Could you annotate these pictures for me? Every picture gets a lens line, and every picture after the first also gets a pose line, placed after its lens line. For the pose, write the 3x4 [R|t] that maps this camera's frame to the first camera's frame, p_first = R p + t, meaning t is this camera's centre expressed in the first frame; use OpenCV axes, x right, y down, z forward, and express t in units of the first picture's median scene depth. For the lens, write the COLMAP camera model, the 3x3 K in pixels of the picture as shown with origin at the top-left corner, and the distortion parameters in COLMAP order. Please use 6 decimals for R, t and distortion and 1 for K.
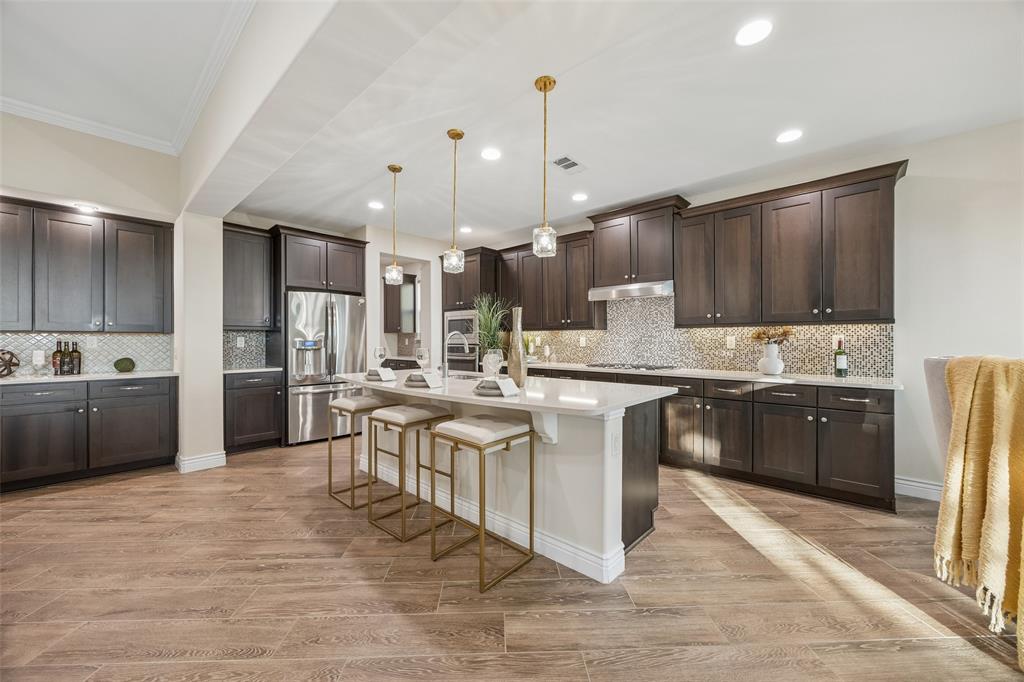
lens RADIAL K [[391.1, 0, 510.7], [0, 391.1, 340.2], [0, 0, 1]] dist [0.001647, 0.000123]
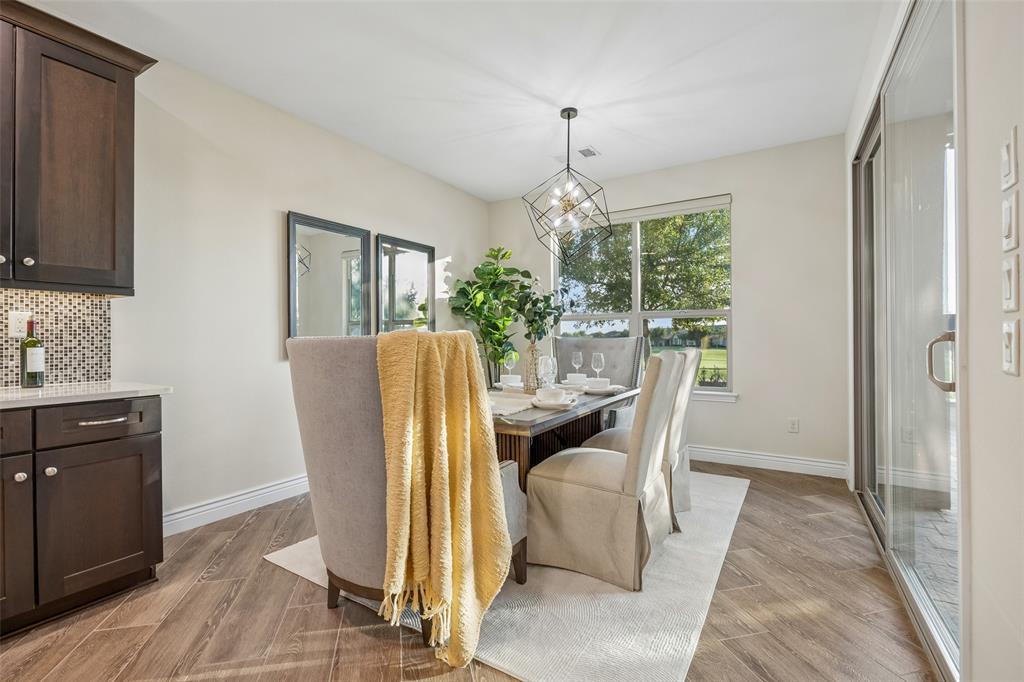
lens RADIAL K [[457.4, 0, 509.9], [0, 457.4, 339.4], [0, 0, 1]] dist [-0.013802, 0.000070]
pose [[-0.195719, 0.001249, 0.980659, 0.098705], [0.003152, 0.999995, -0.000645, 0.030778], [-0.980655, 0.002965, -0.195721, 0.489951]]
